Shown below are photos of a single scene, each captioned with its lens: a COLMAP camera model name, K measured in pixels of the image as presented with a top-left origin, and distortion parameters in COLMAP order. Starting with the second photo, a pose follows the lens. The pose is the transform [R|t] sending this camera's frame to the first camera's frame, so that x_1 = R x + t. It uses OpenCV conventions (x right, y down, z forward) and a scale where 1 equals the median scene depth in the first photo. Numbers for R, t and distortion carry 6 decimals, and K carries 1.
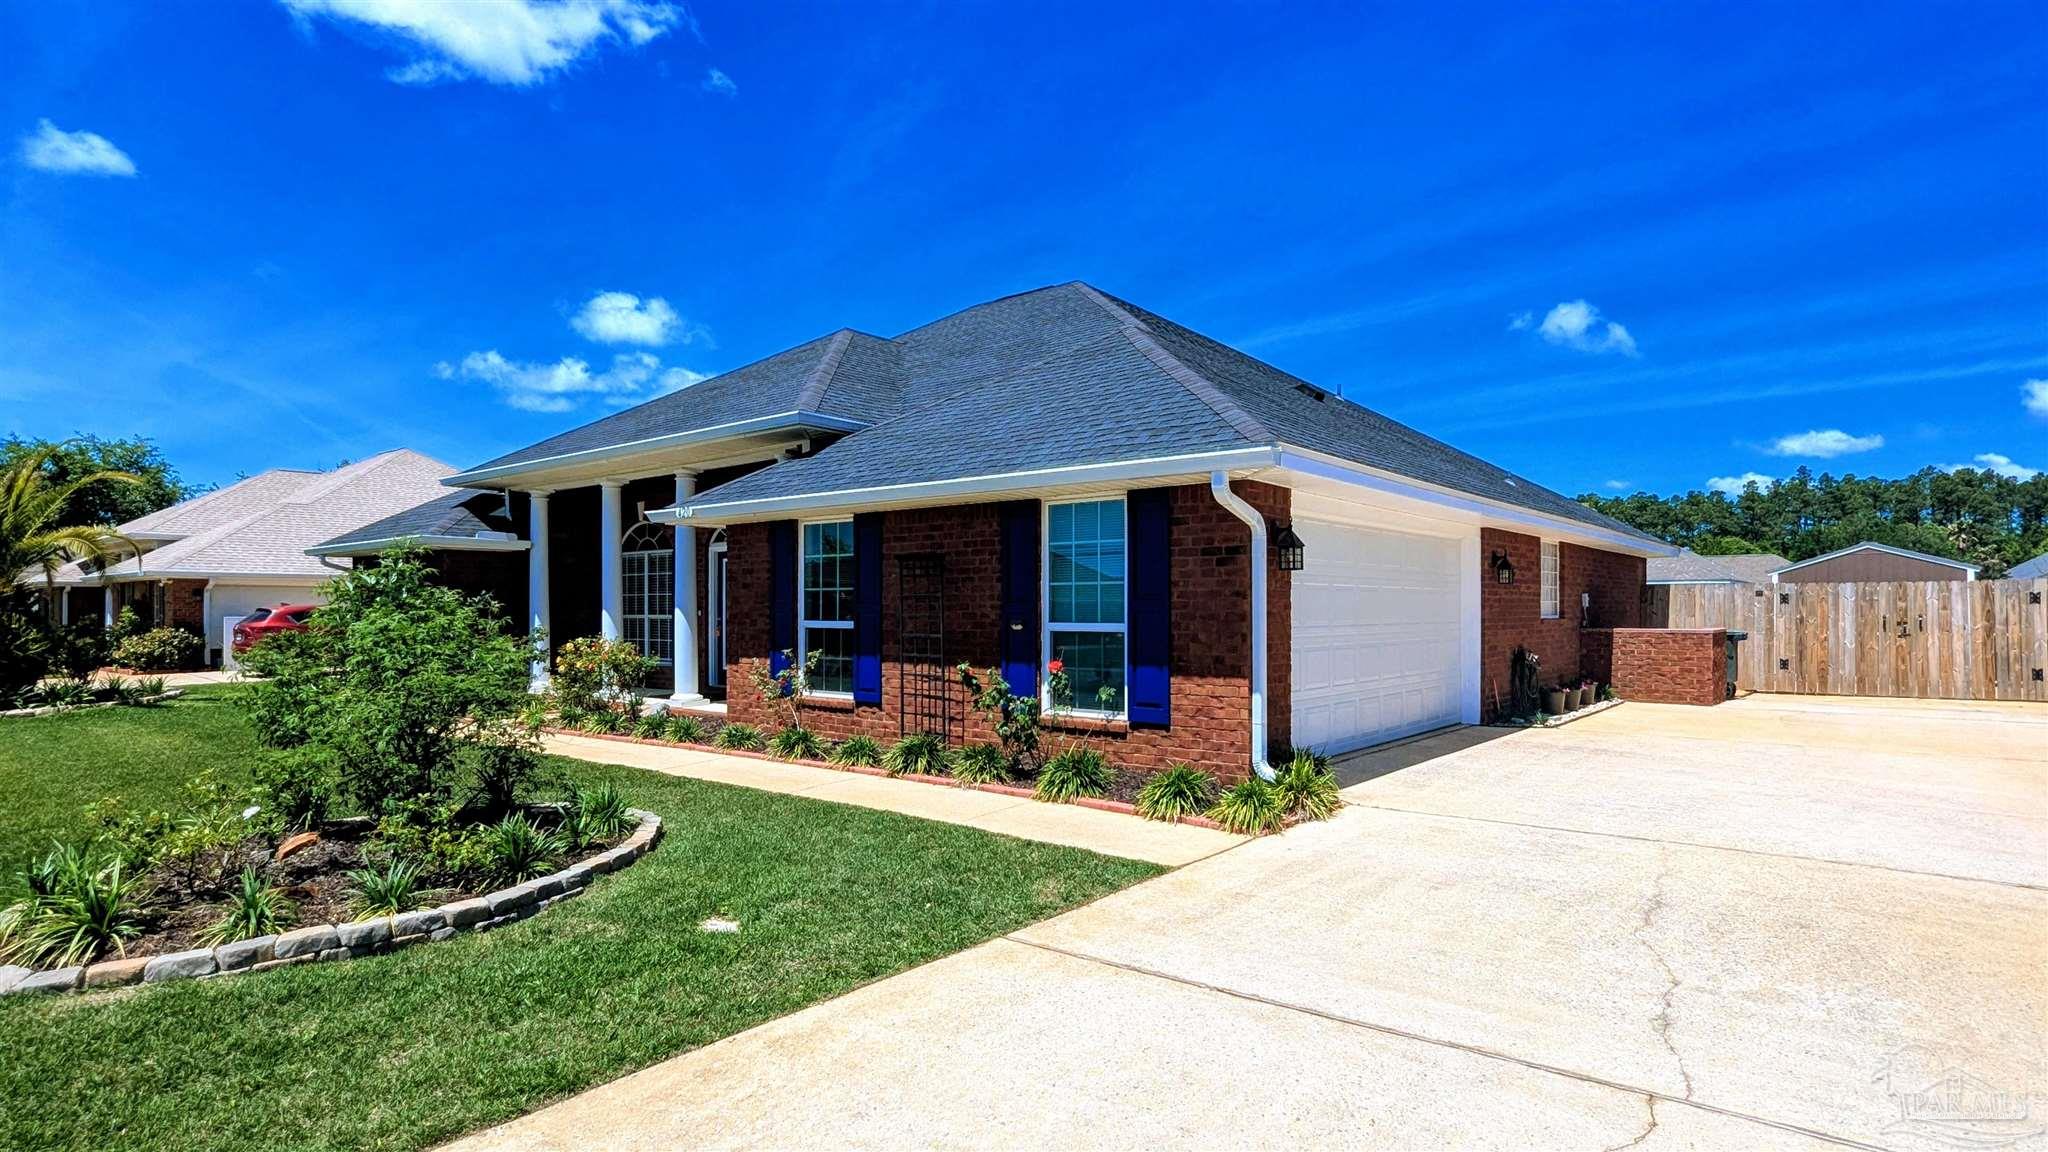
lens RADIAL K [[1054.6, 0, 1049.7], [0, 1054.6, 599.5], [0, 0, 1]] dist [0.002773, 0.008973]
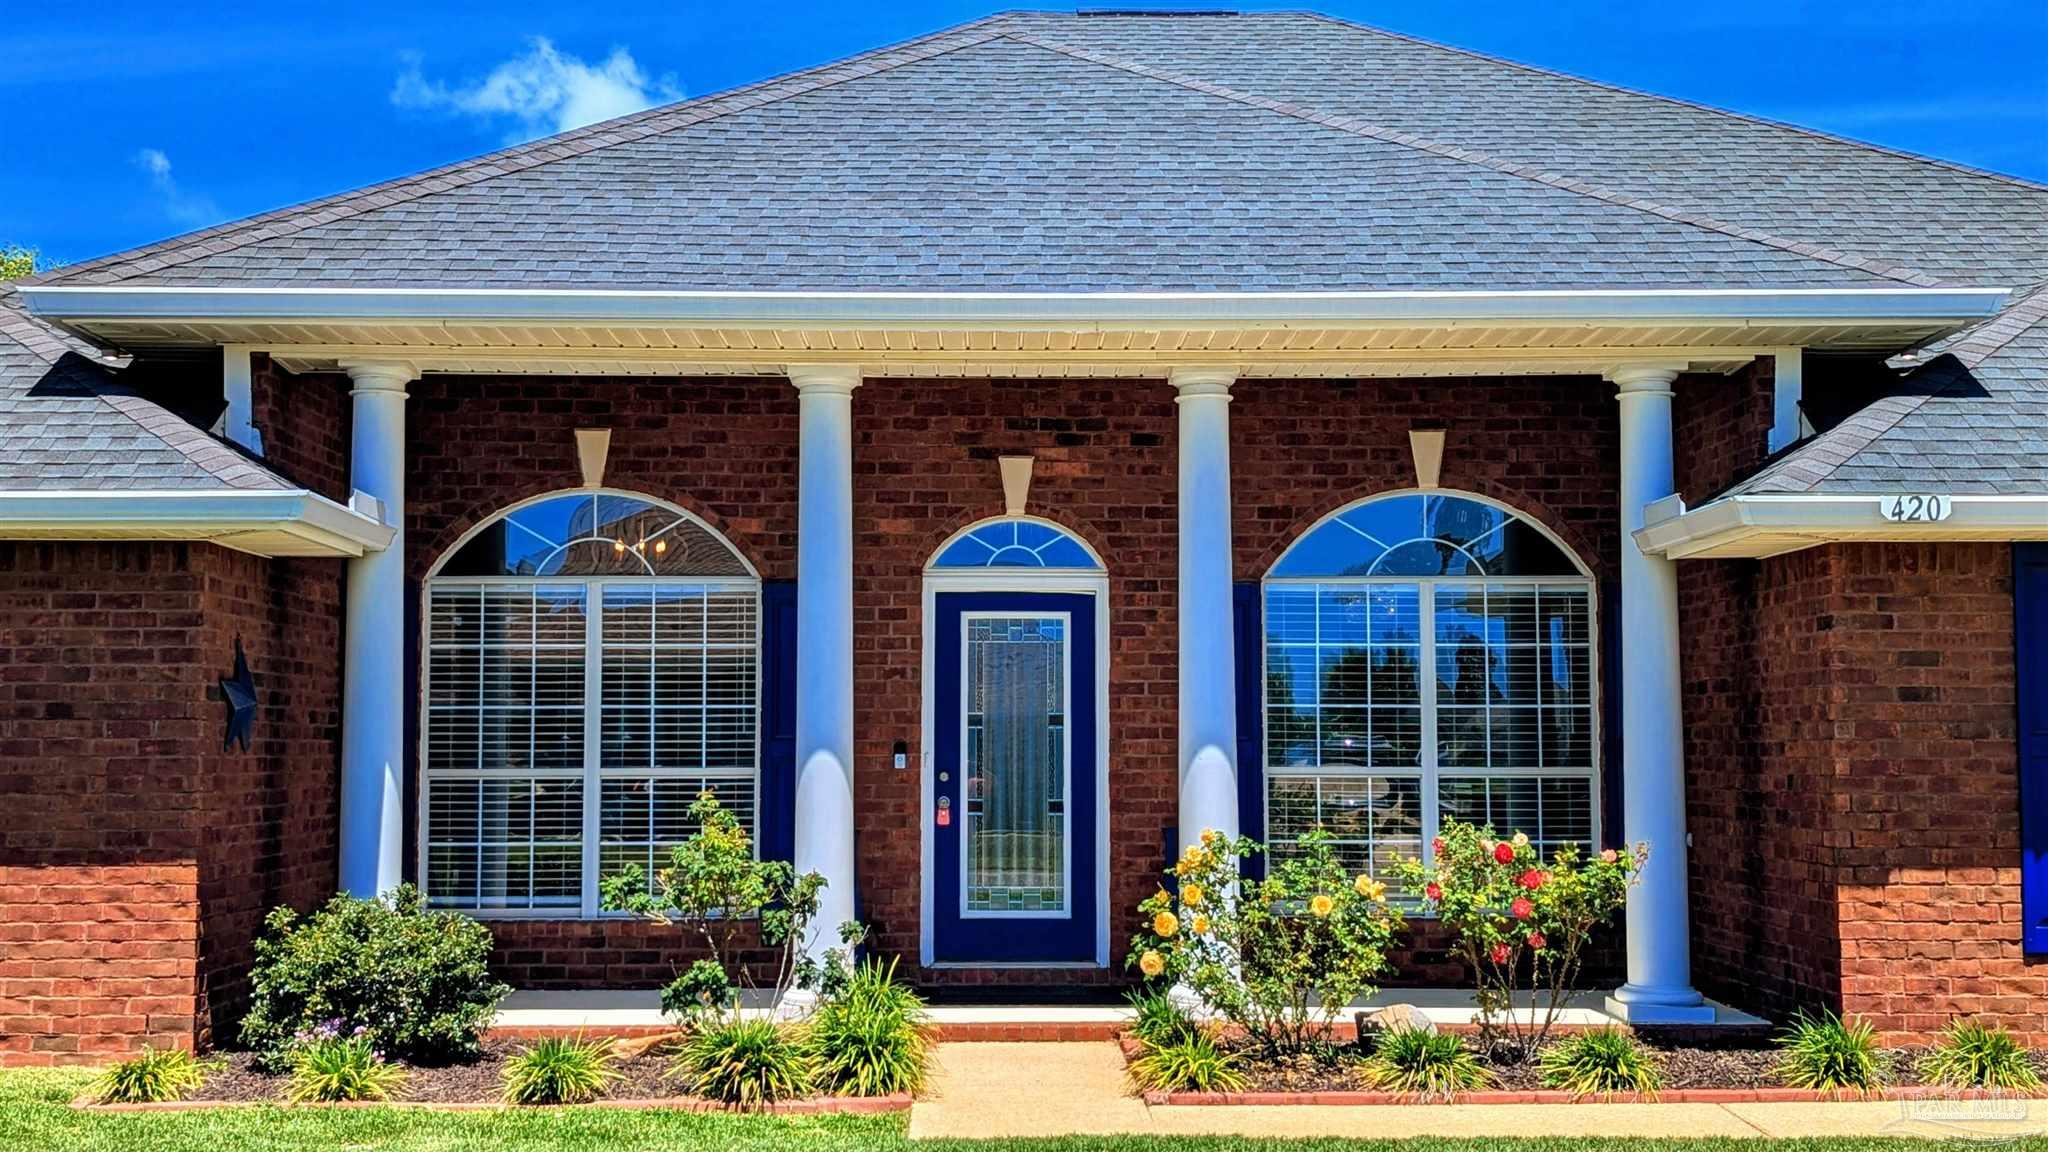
lens RADIAL K [[2498.4, 0, 1005.7], [0, 2498.4, 586.9], [0, 0, 1]] dist [0.126272, -0.280985]
pose [[0.773896, 0.043609, 0.631810, -1.342551], [-0.005931, 0.998082, -0.061625, 0.009368], [-0.633285, 0.043944, 0.772670, 0.524202]]
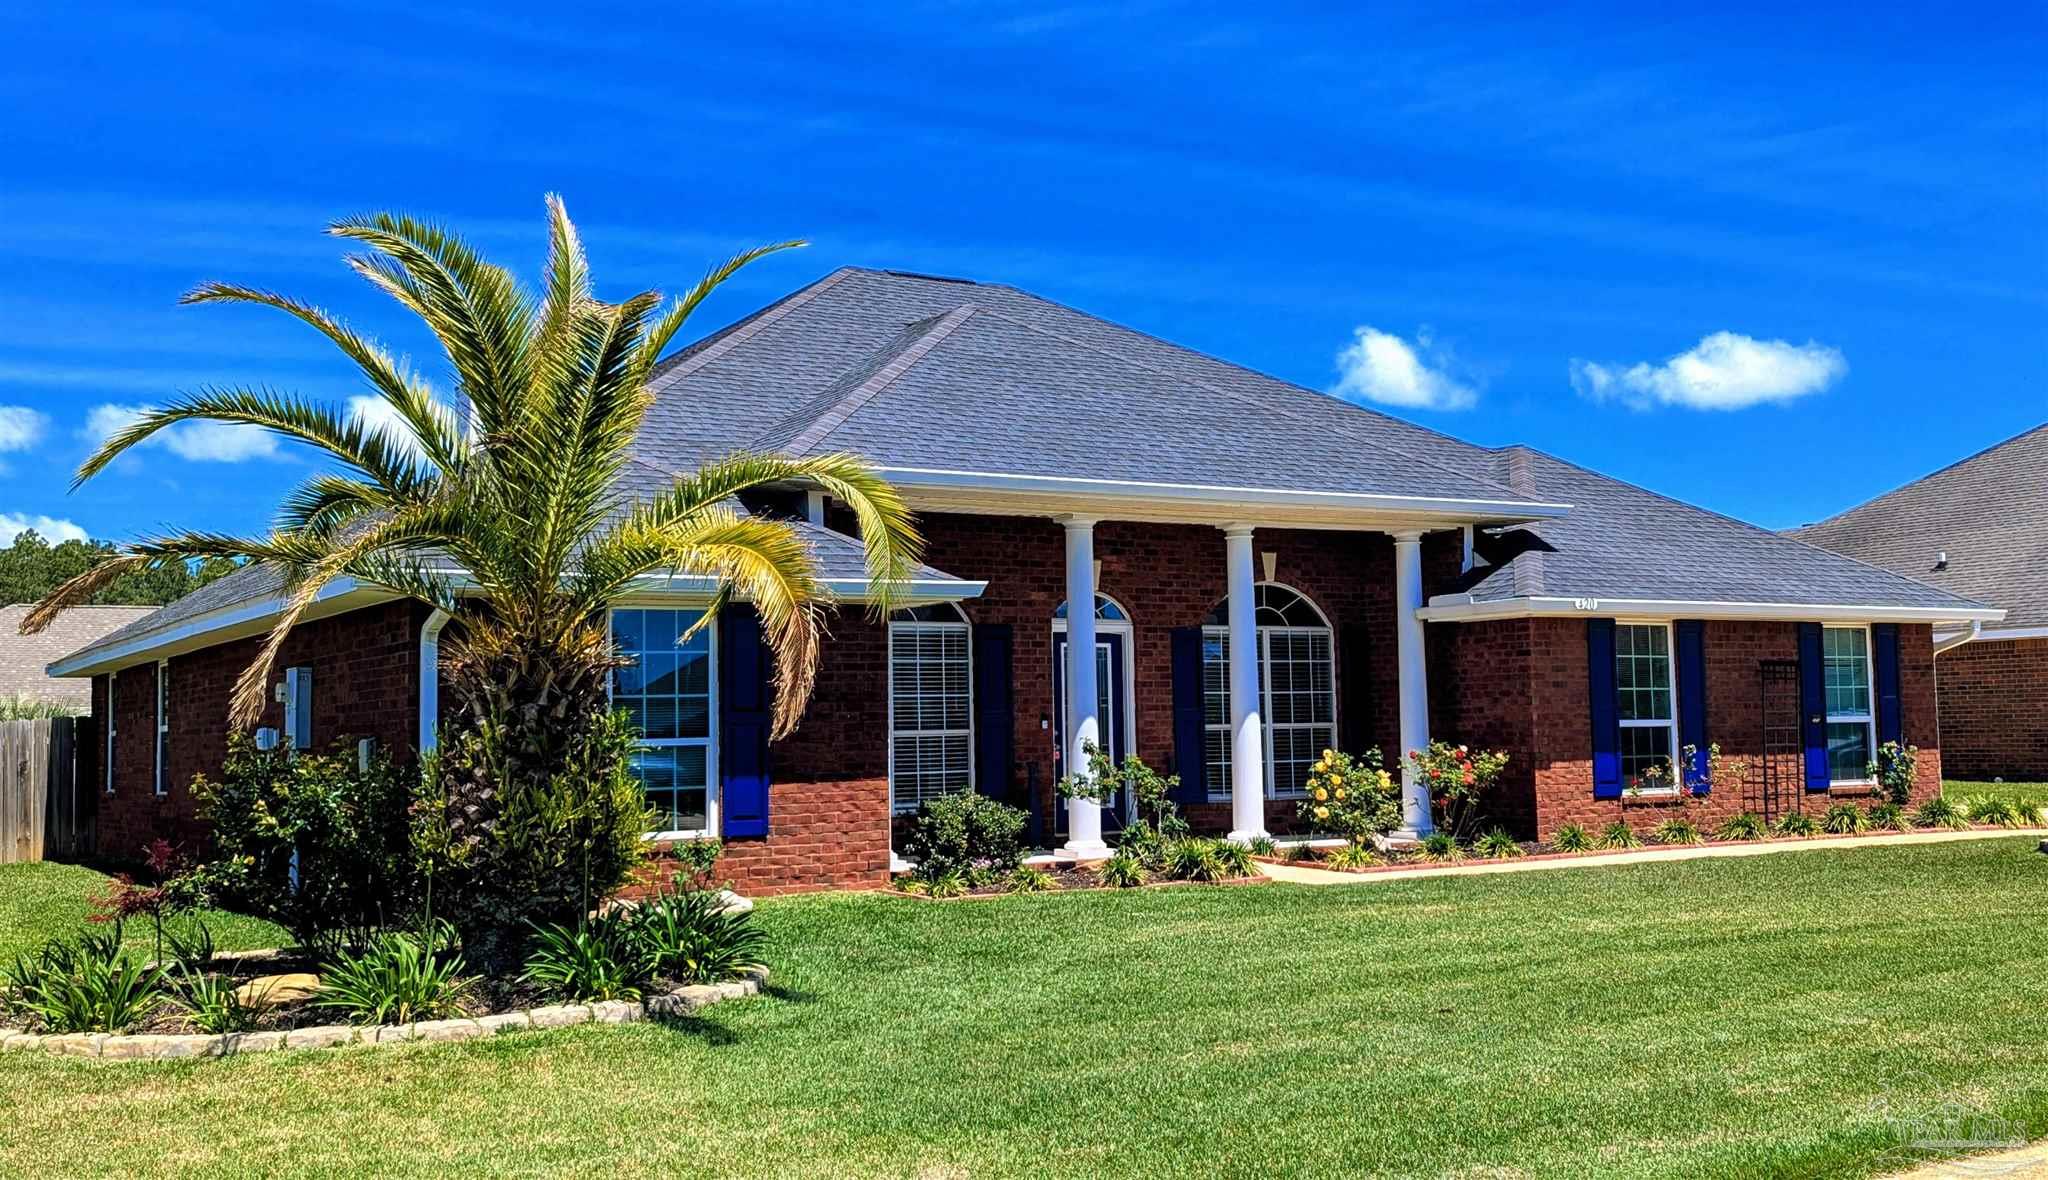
lens RADIAL K [[2039.0, 0, 1062.3], [0, 2039.0, 586.9], [0, 0, 1]] dist [0.128272, -0.307386]
pose [[0.332795, 0.062441, 0.940930, -2.433385], [0.011747, 0.997453, -0.070347, 0.026926], [-0.942926, 0.034465, 0.331214, 0.917170]]
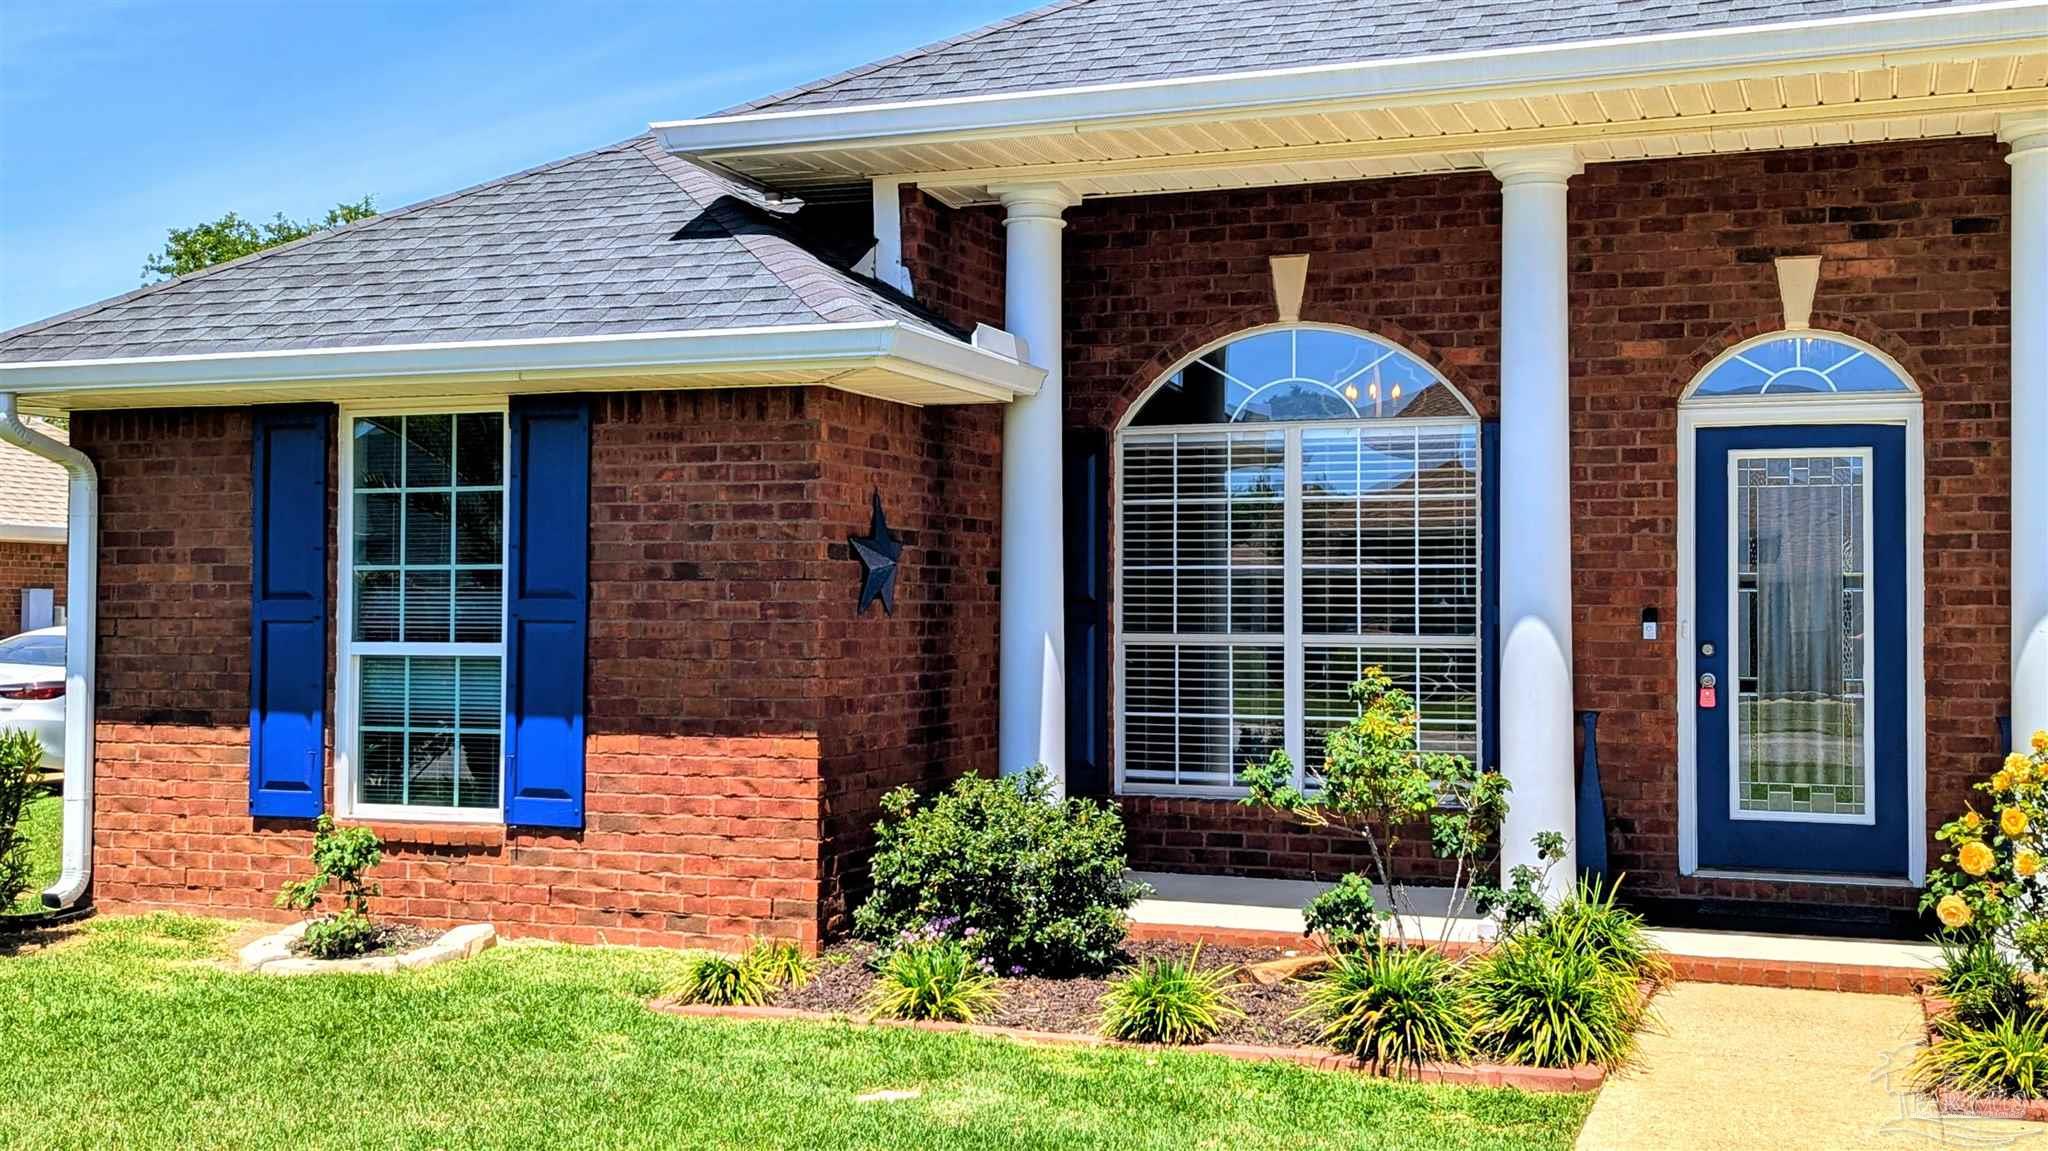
lens RADIAL K [[2181.3, 0, 1028.6], [0, 2181.3, 557.7], [0, 0, 1]] dist [0.126253, -0.260835]
pose [[0.952738, 0.011890, 0.303559, -1.100725], [-0.006943, 0.999825, -0.017370, 0.006967], [-0.303713, 0.014441, 0.952654, 0.743437]]
